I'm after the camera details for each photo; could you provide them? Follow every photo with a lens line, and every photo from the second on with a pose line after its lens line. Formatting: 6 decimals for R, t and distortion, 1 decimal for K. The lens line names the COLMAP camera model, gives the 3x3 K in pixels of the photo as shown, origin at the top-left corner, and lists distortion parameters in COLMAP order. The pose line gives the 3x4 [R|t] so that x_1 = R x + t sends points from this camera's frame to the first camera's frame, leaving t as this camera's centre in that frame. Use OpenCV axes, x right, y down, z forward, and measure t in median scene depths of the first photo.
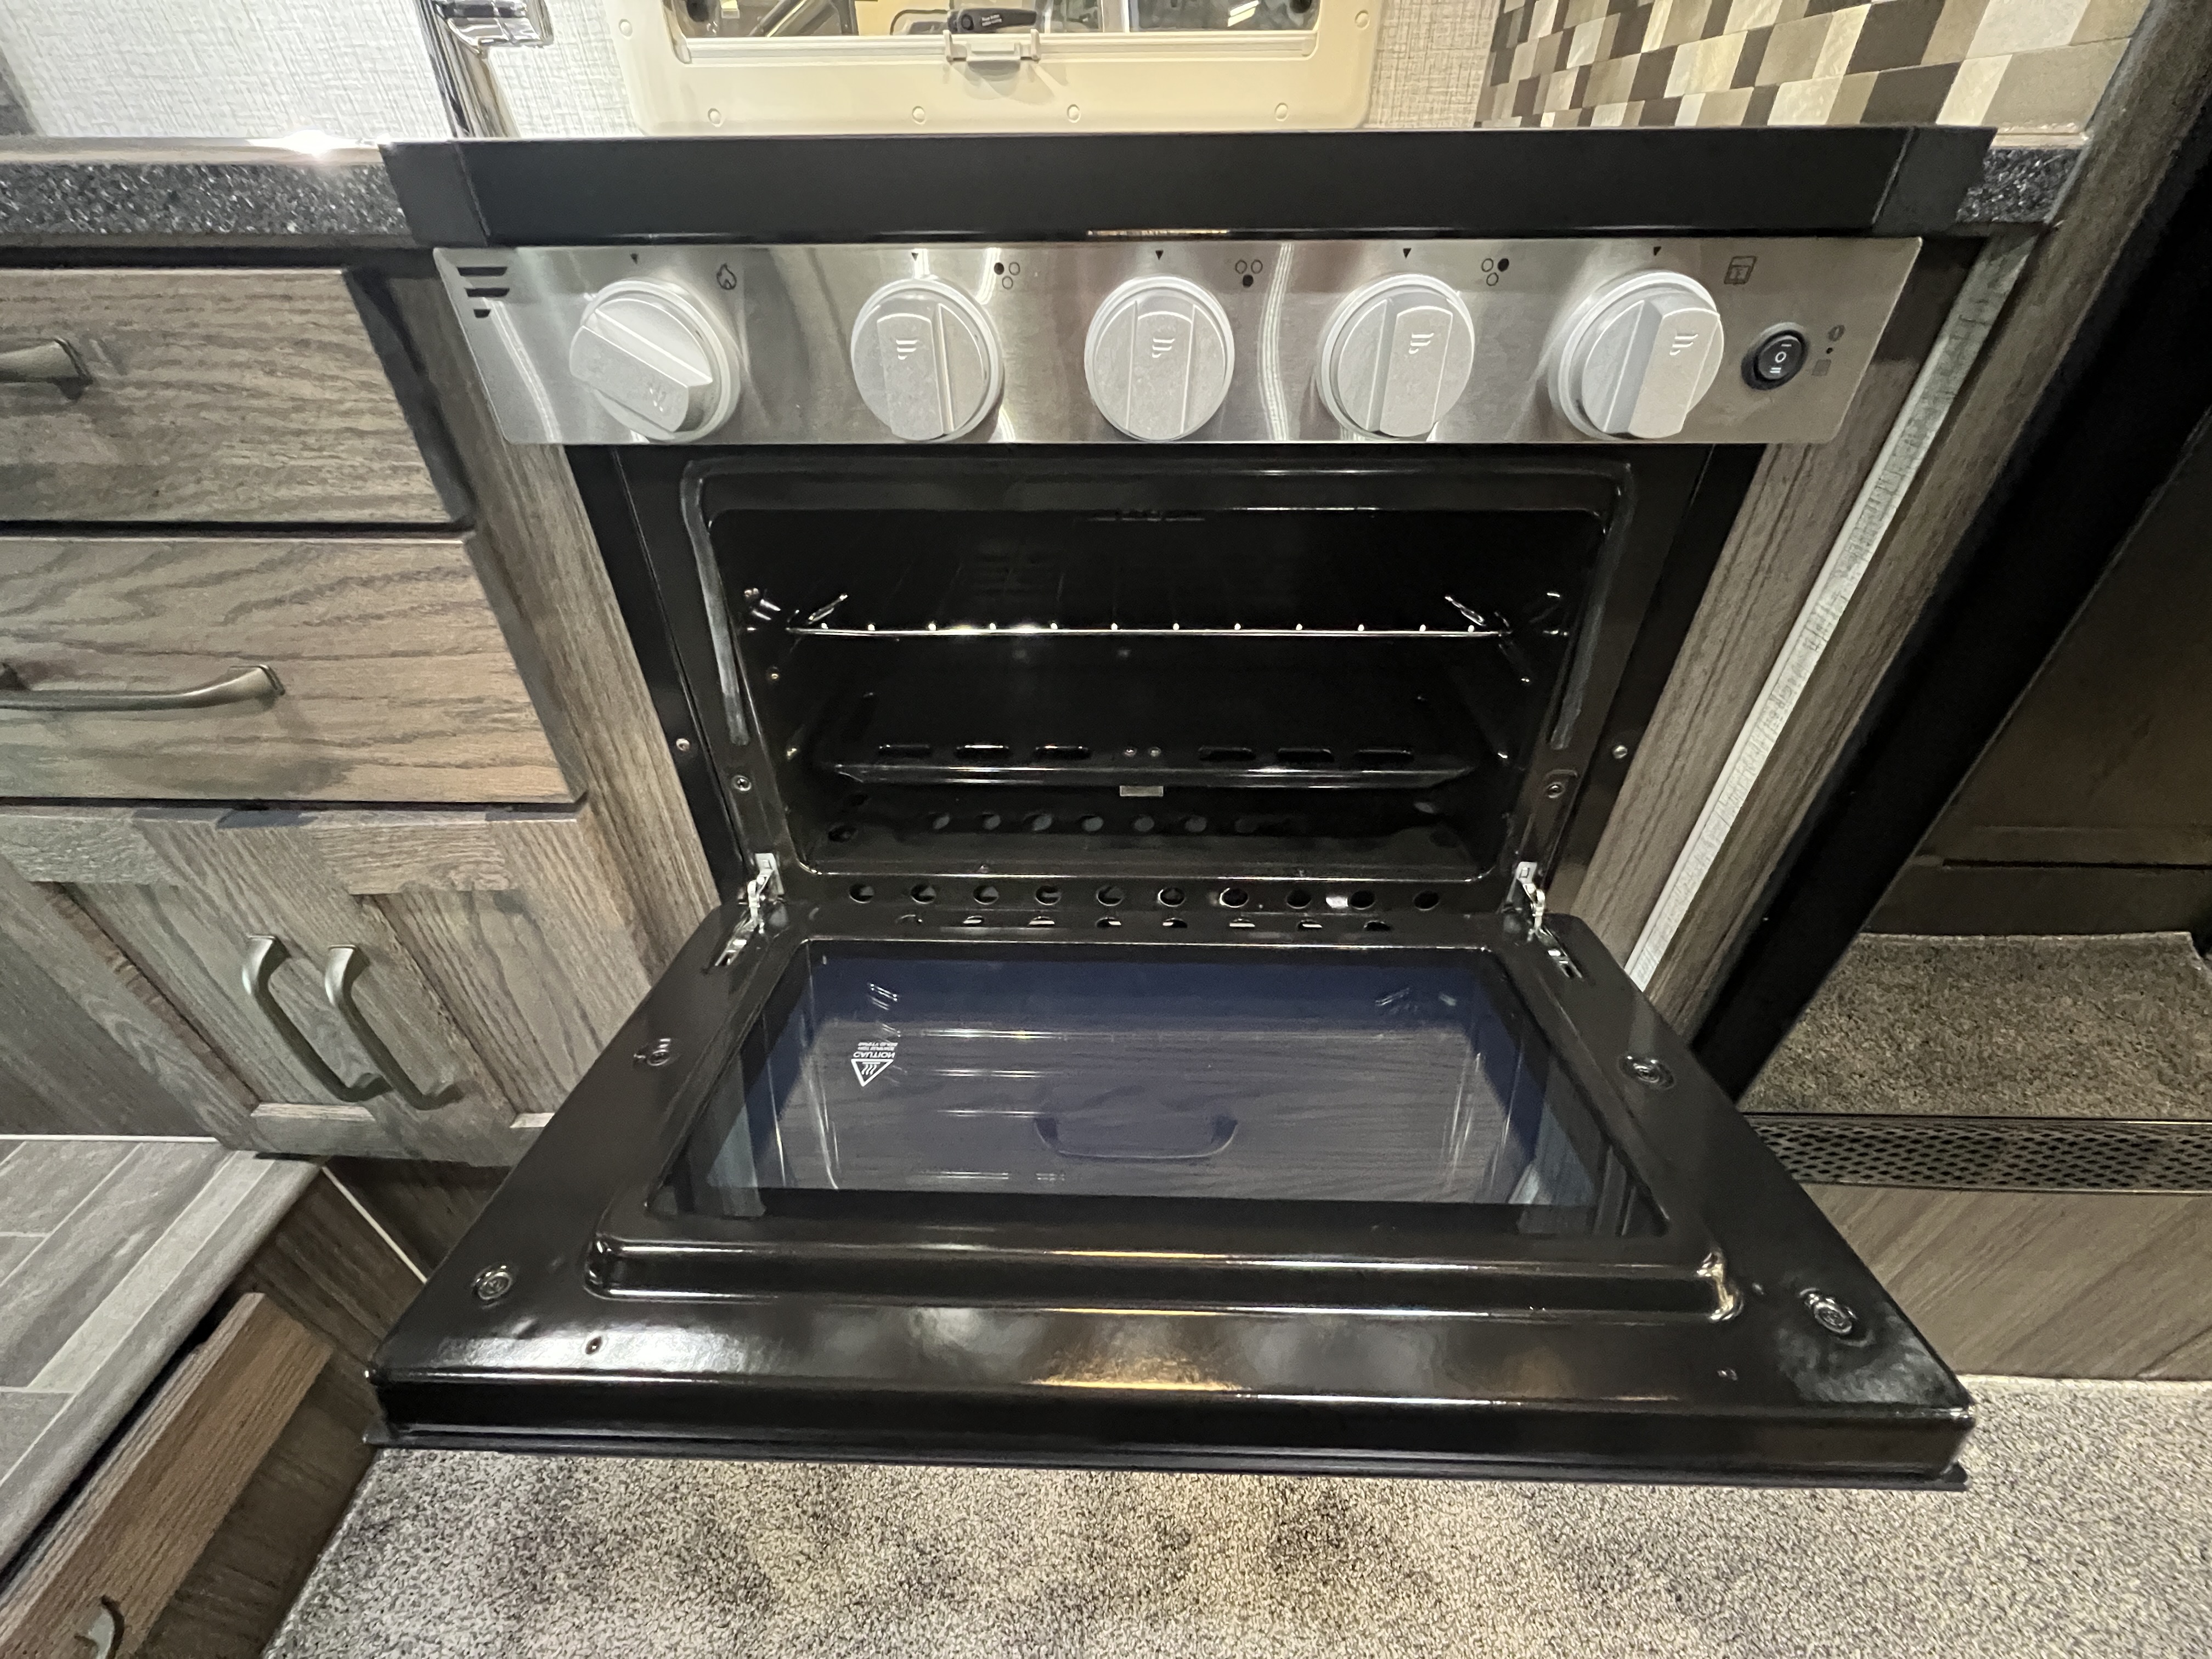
lens RADIAL K [[889.6, 0, 1100.8], [0, 889.6, 824.8], [0, 0, 1]] dist [-0.003089, 0.000065]
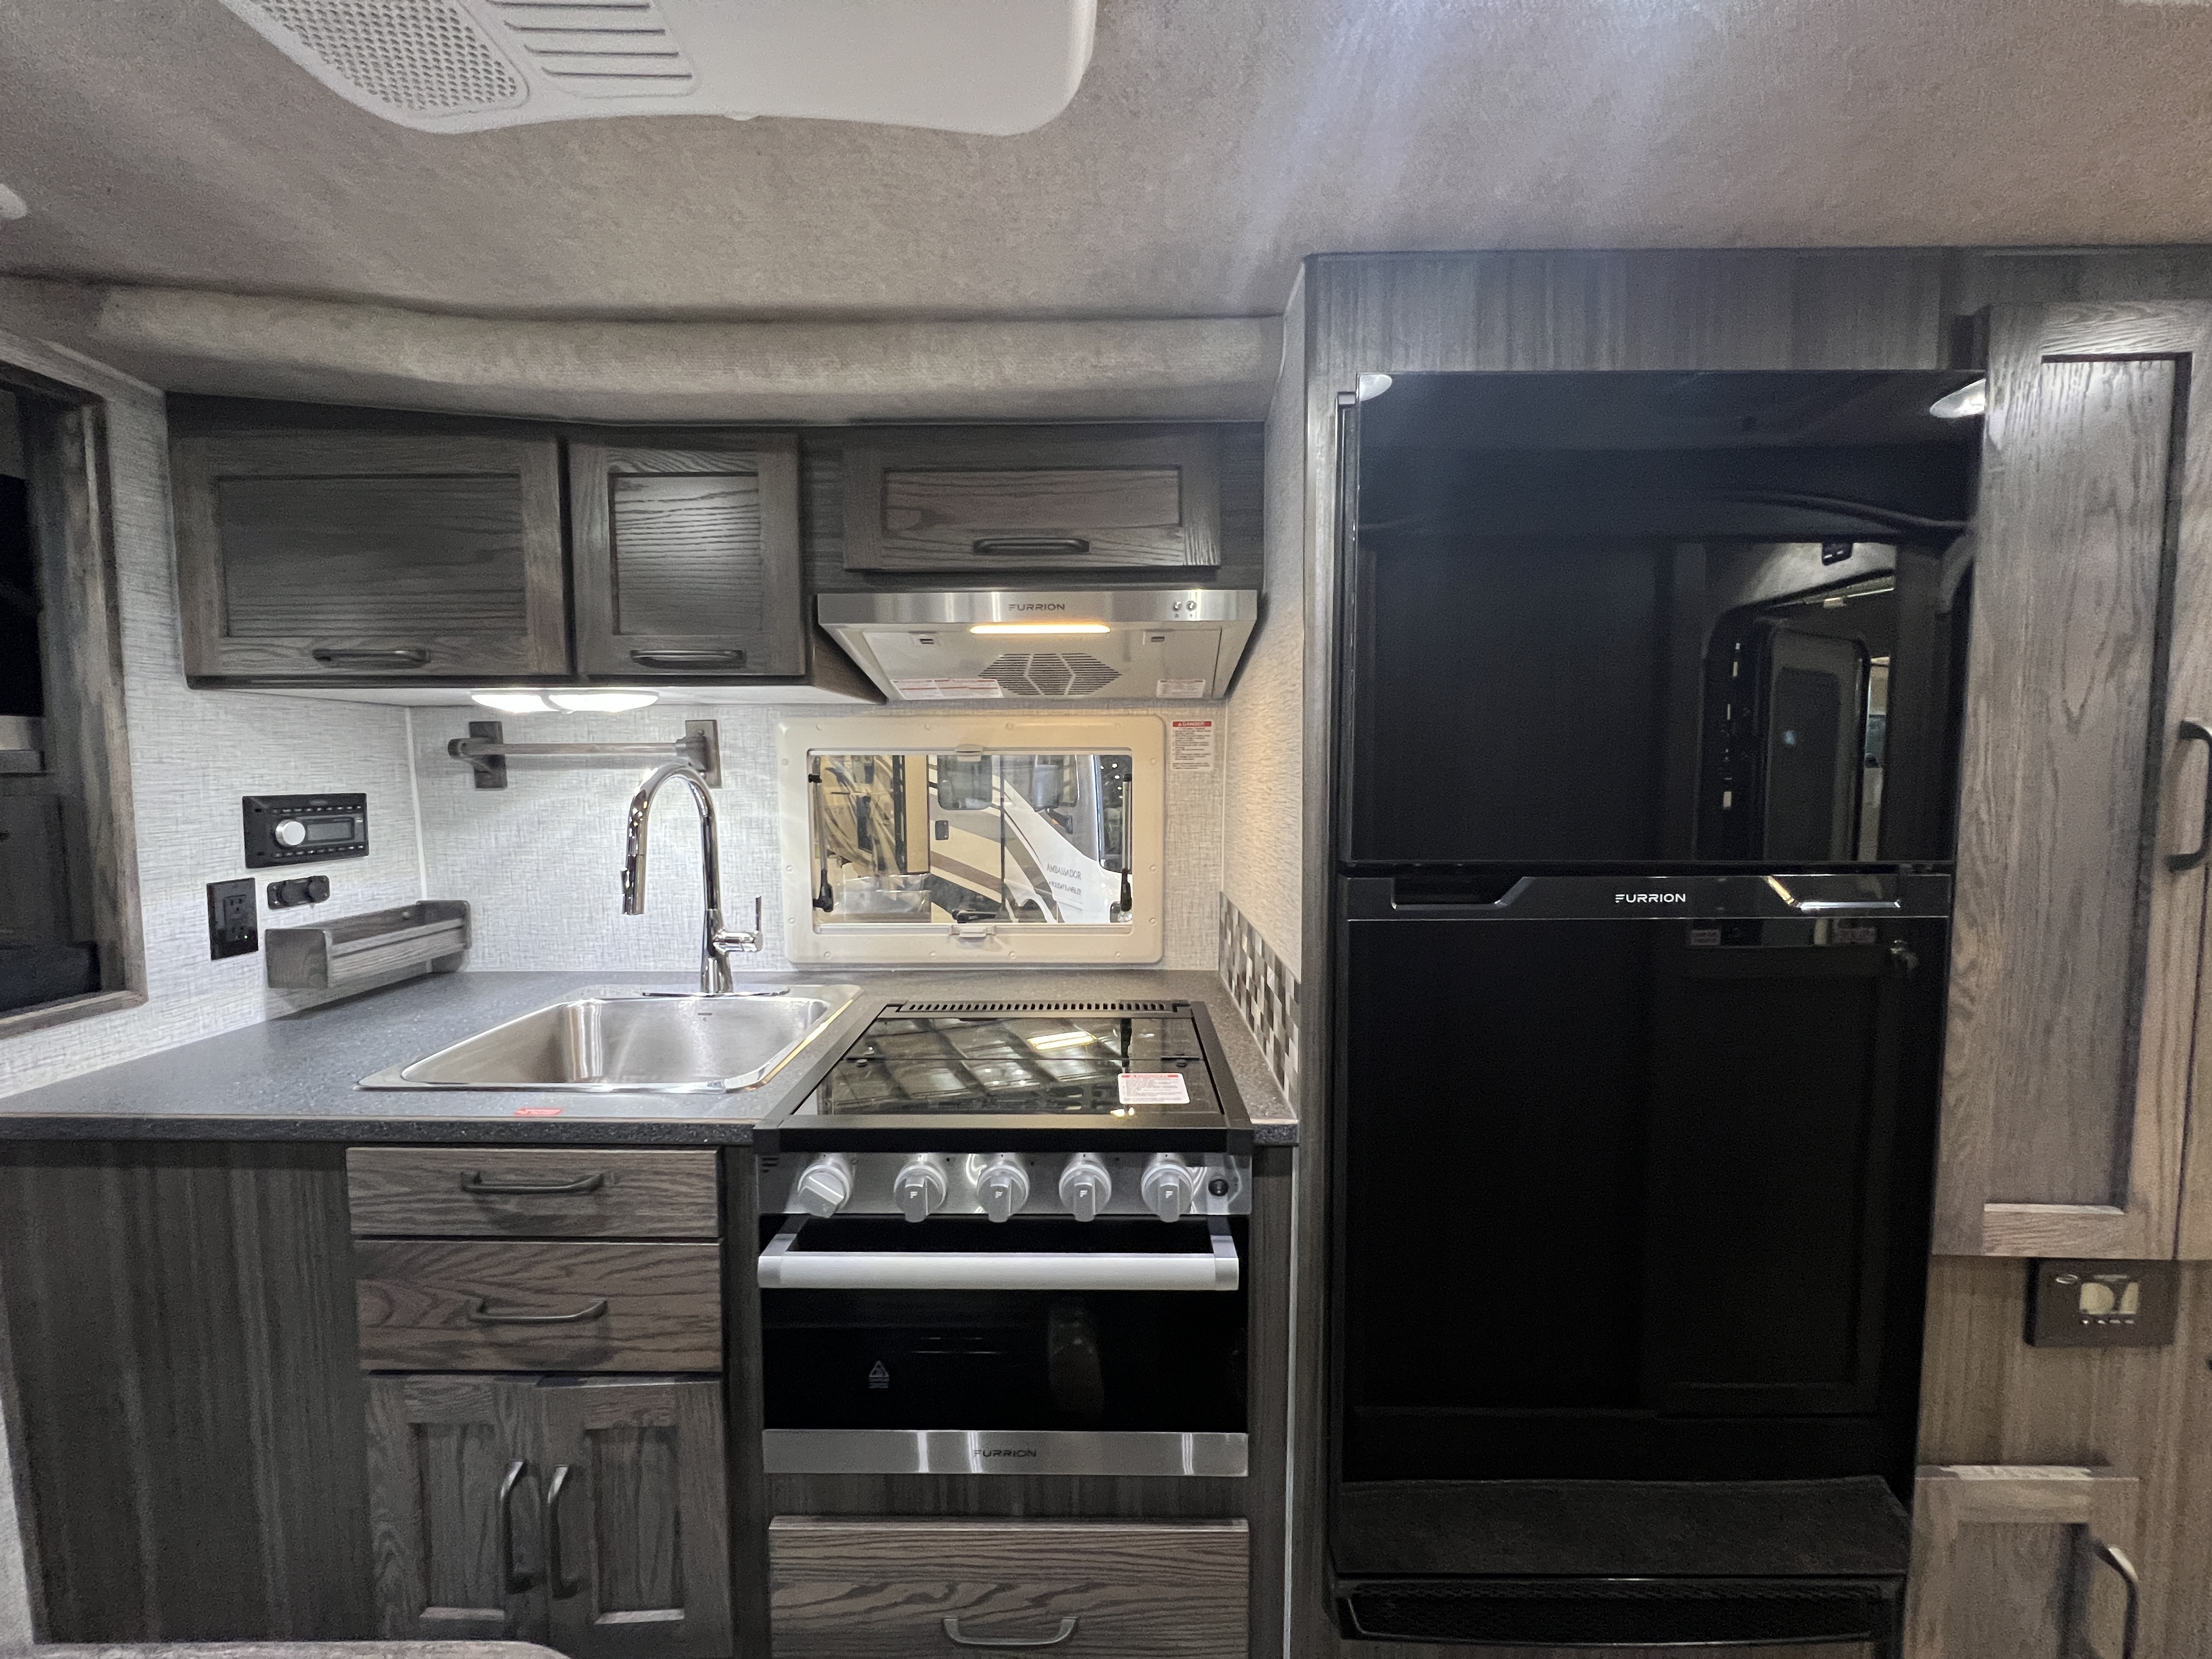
lens RADIAL K [[889.2, 0, 1094.9], [0, 889.2, 832.1], [0, 0, 1]] dist [-0.002559, -0.000519]
pose [[0.999952, 0.000024, 0.009759, 0.231452], [0.005185, 0.845851, -0.533394, 0.018616], [-0.008268, 0.533419, 0.845811, -1.405535]]
